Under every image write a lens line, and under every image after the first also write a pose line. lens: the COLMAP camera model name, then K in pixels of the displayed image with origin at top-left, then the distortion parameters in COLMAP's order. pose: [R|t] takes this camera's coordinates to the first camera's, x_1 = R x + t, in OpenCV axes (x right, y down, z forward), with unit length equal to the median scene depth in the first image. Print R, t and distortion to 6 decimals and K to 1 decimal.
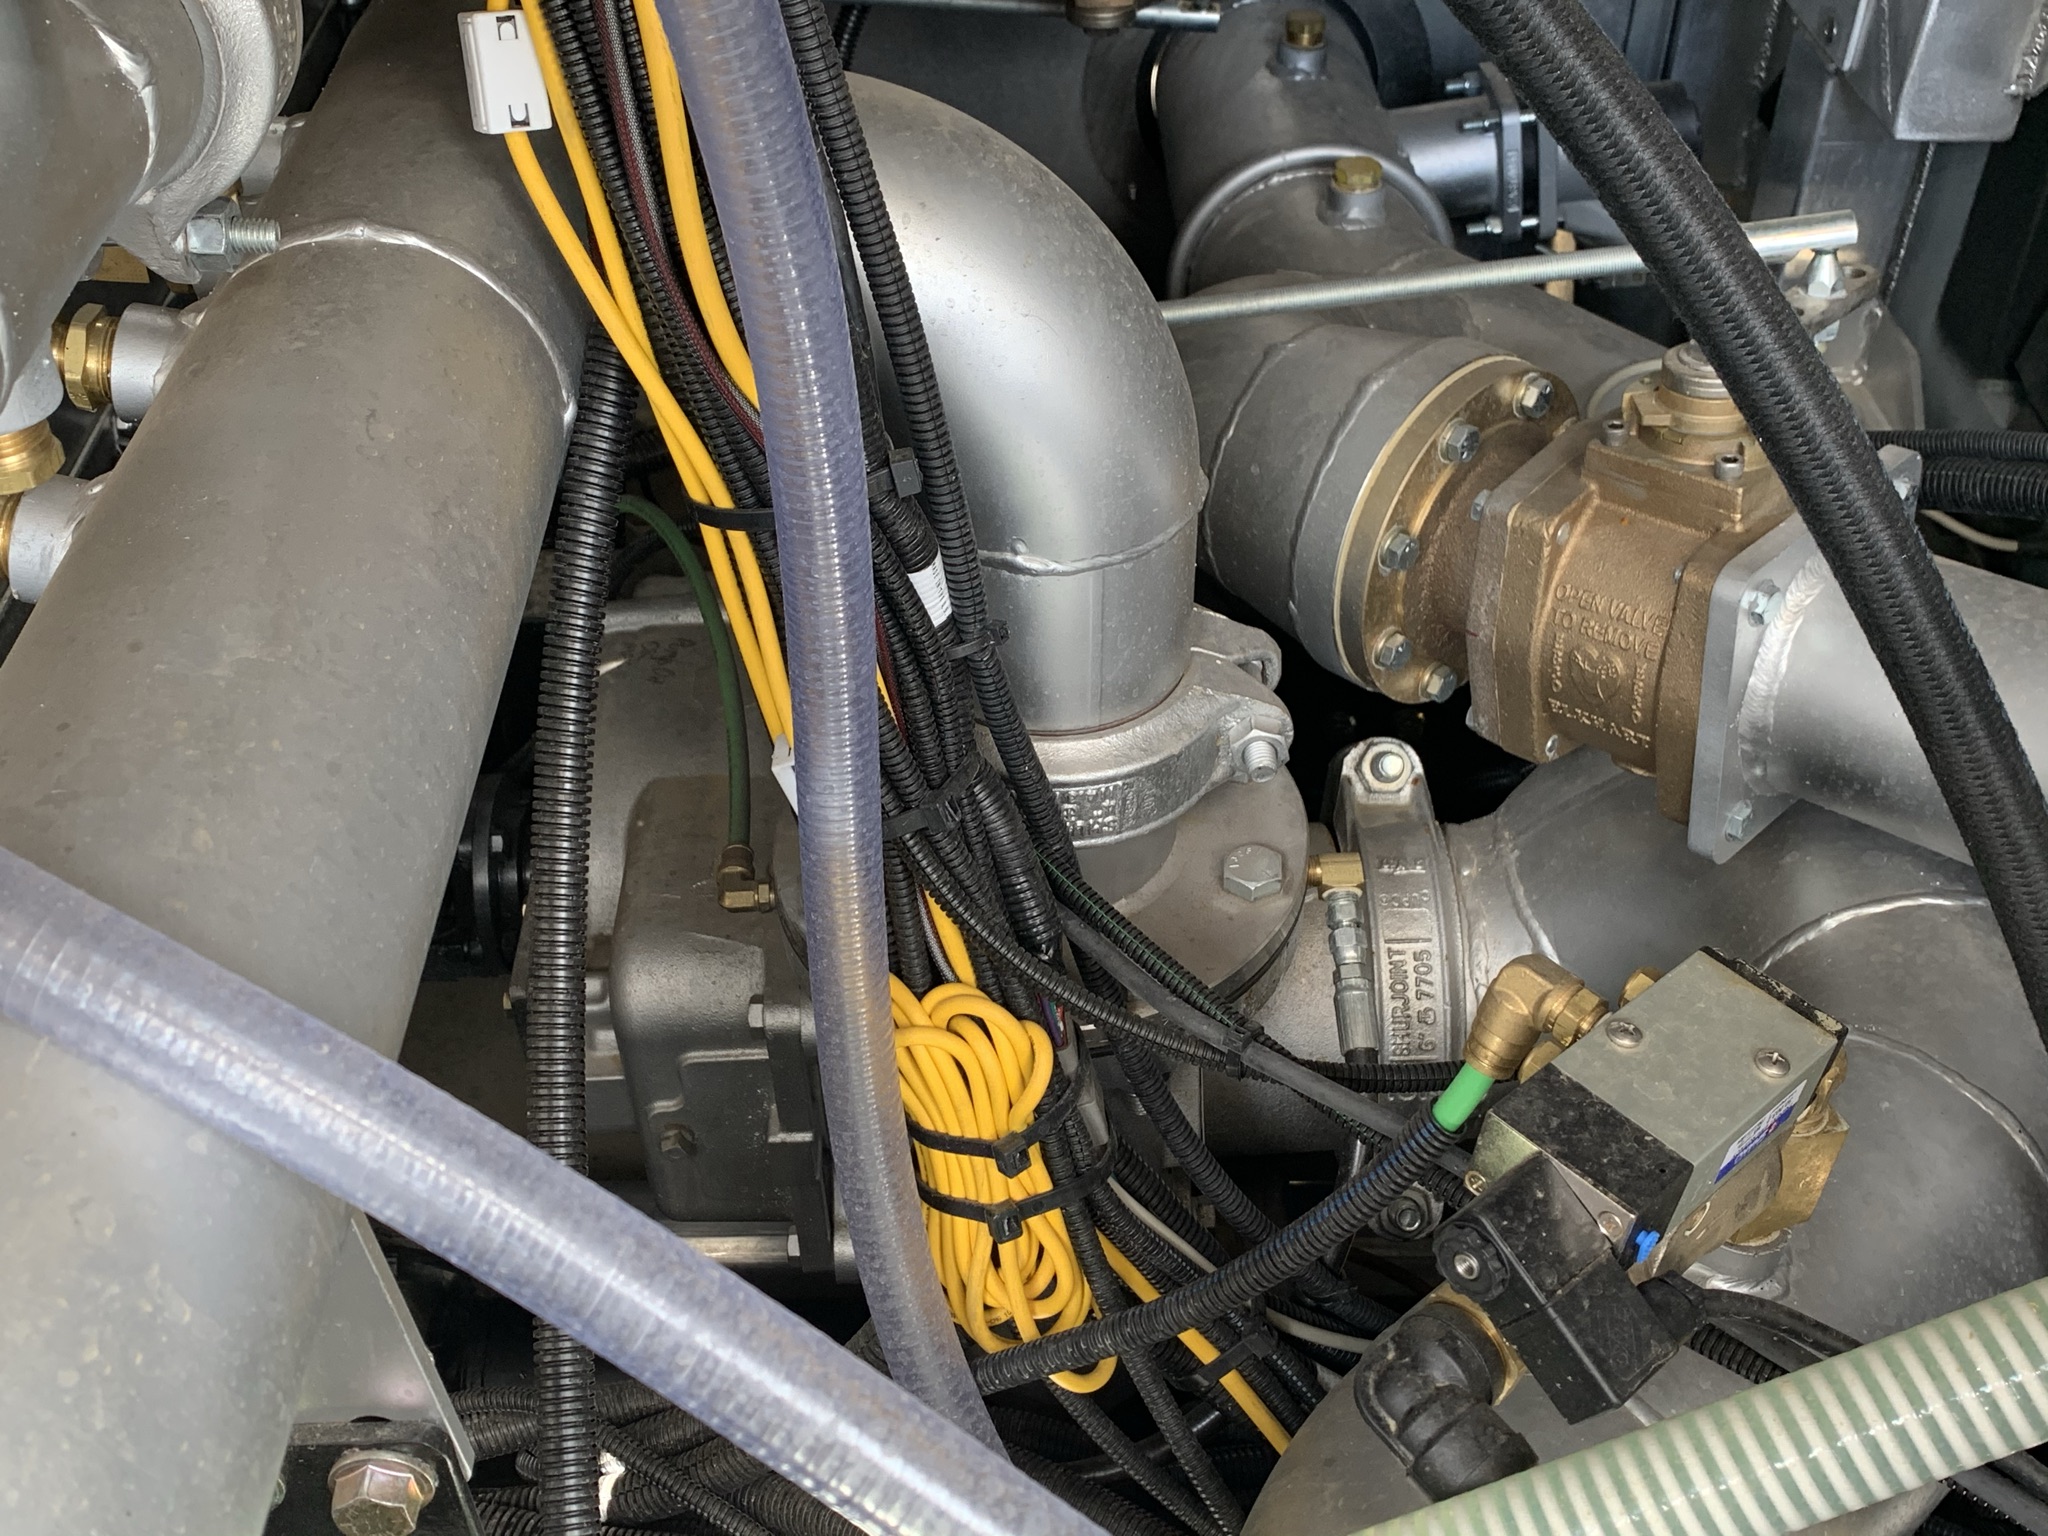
lens RADIAL K [[2161.2, 0, 1008.4], [0, 2161.2, 782.2], [0, 0, 1]] dist [0.030149, 0.000000]
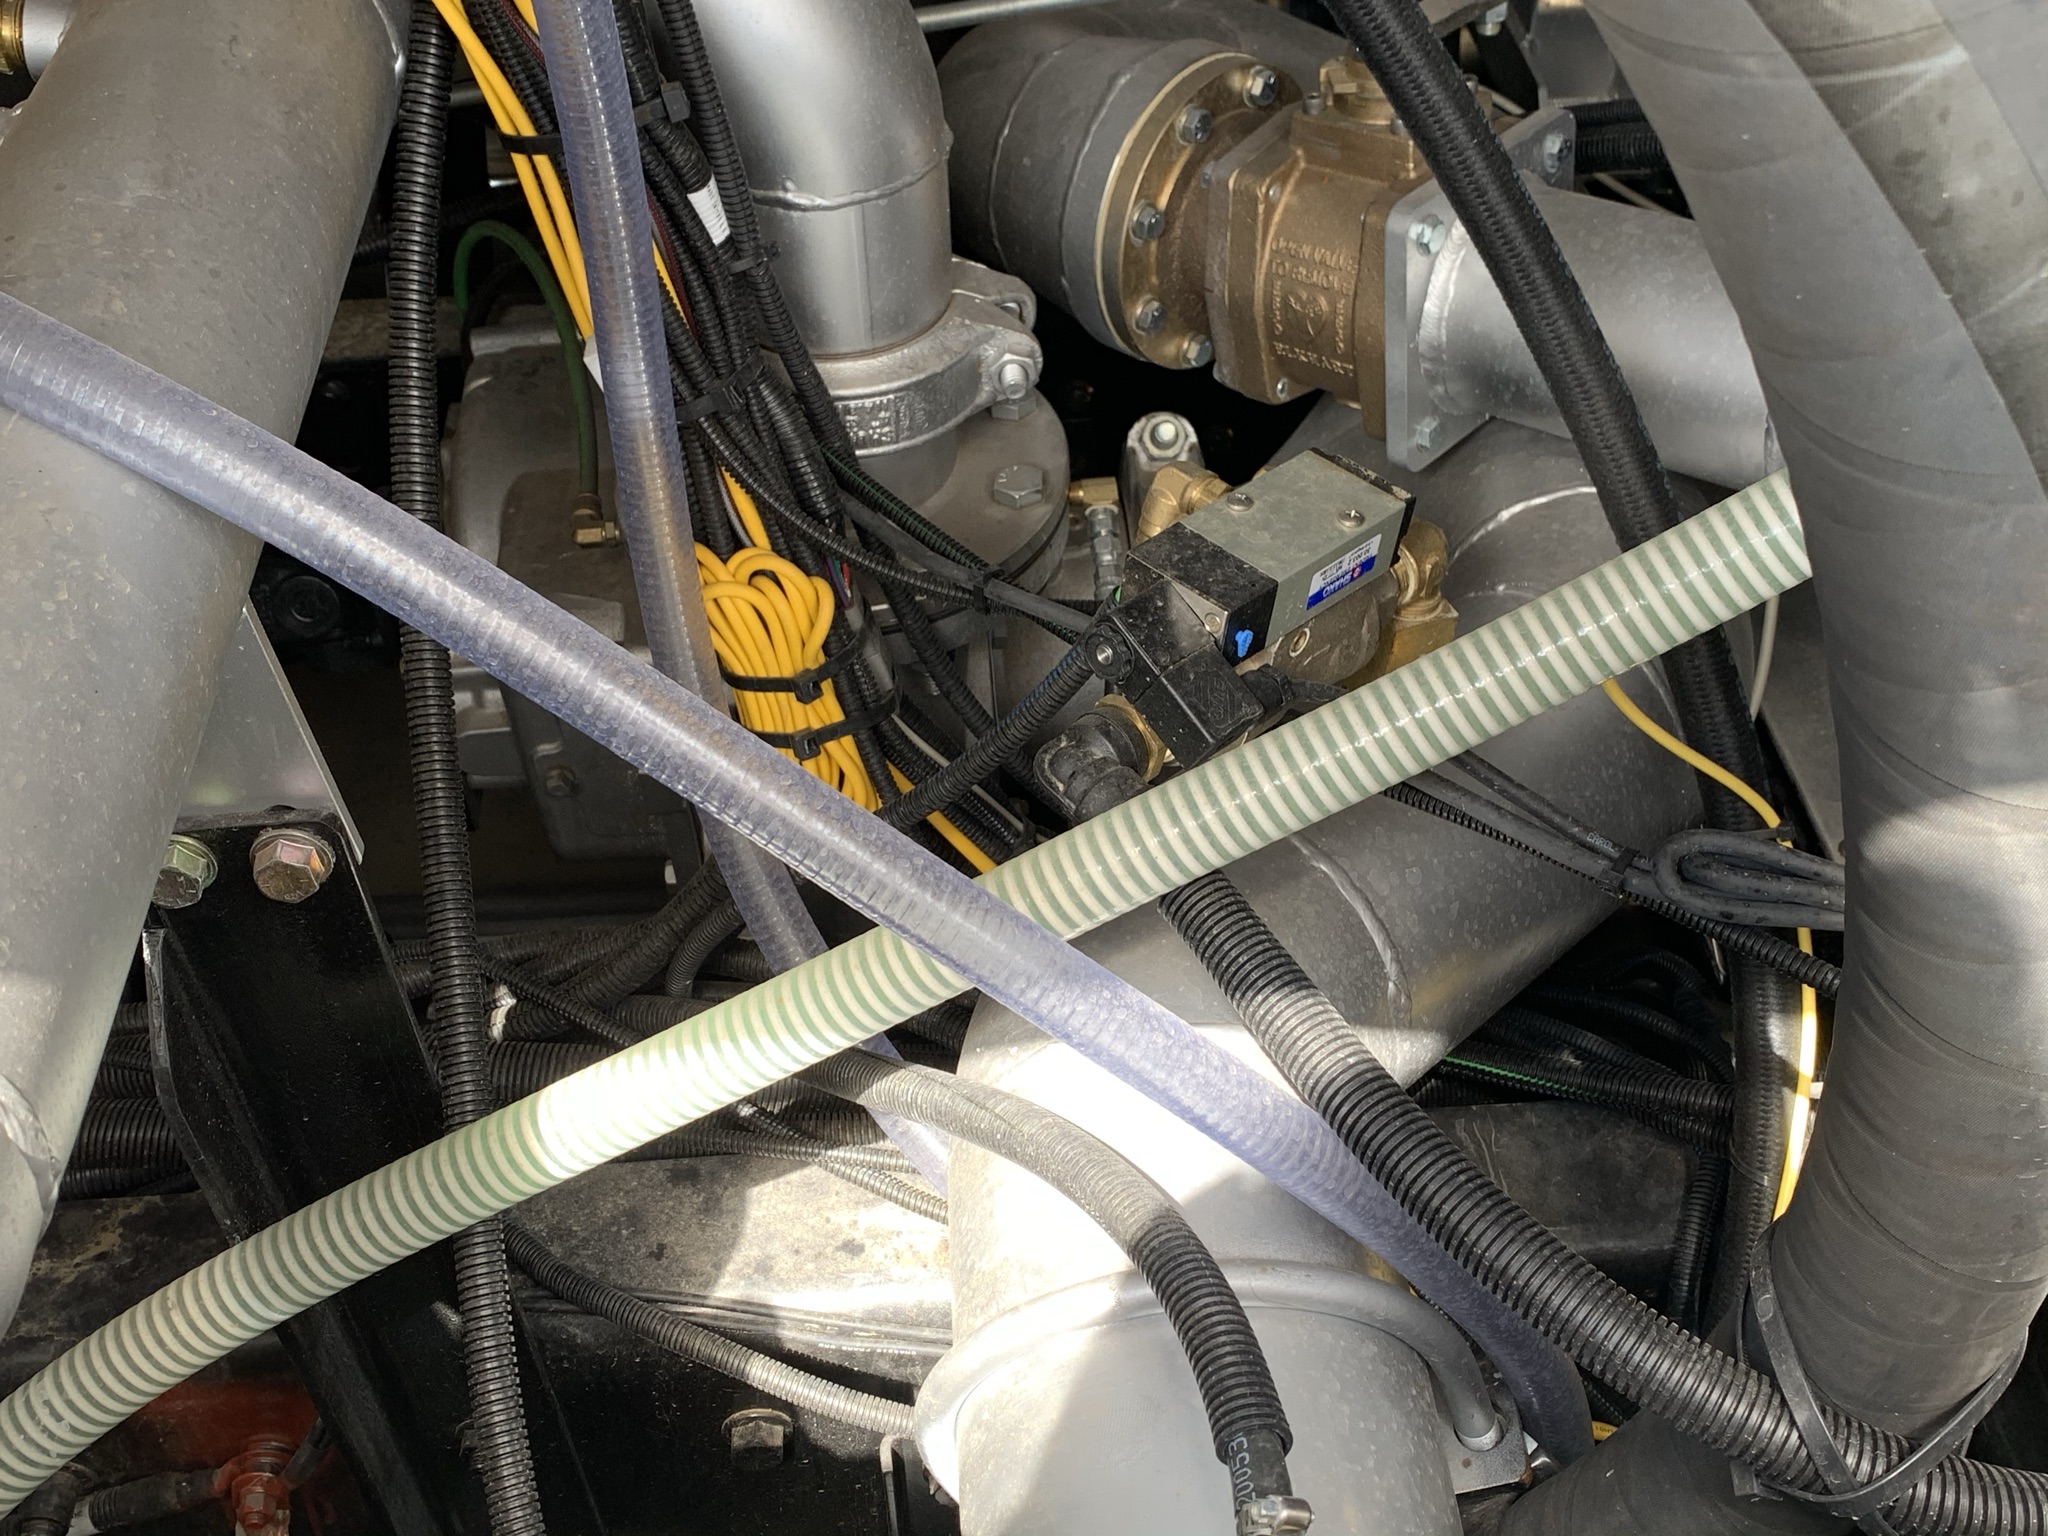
lens RADIAL K [[2161.2, 0, 1009.4], [0, 2161.2, 777.5], [0, 0, 1]] dist [0.030149, 0.000000]
pose [[0.998732, -0.043014, 0.026145, 0.071001], [0.041411, 0.997397, 0.059034, 0.133602], [-0.028616, -0.057877, 0.997914, -0.201451]]
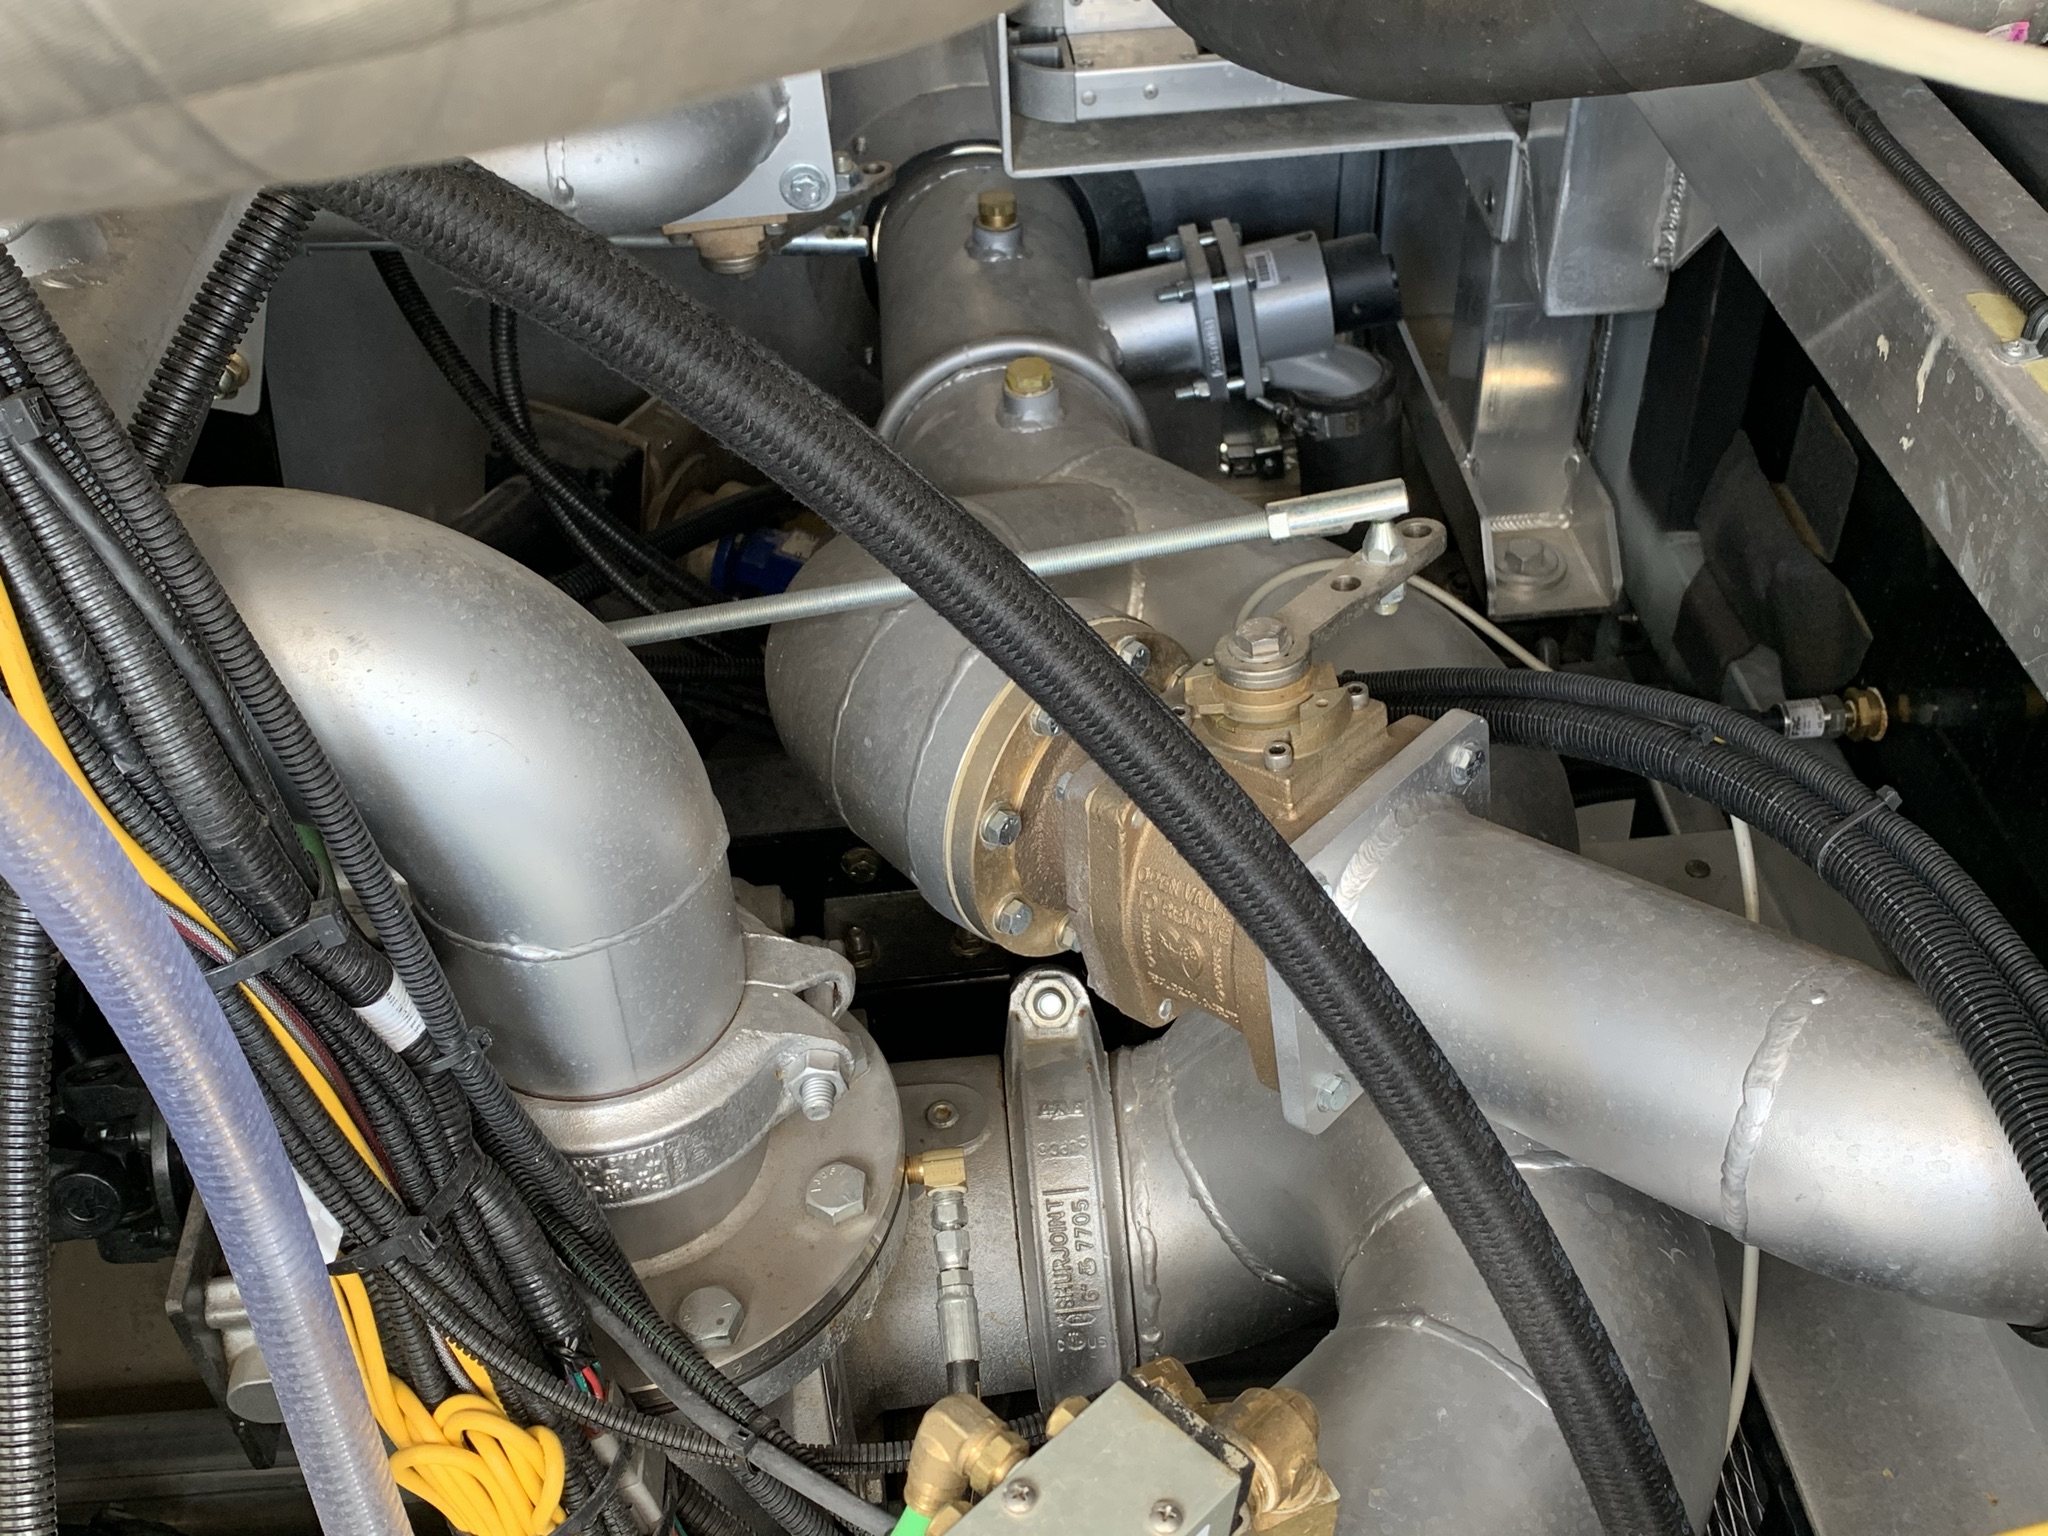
lens RADIAL K [[2161.2, 0, 1020.3], [0, 2161.2, 752.6], [0, 0, 1]] dist [0.030149, 0.000000]
pose [[0.997459, -0.068475, 0.019654, 0.194083], [0.068768, 0.997526, -0.014611, -0.141954], [-0.018605, 0.015926, 0.999700, -0.001810]]
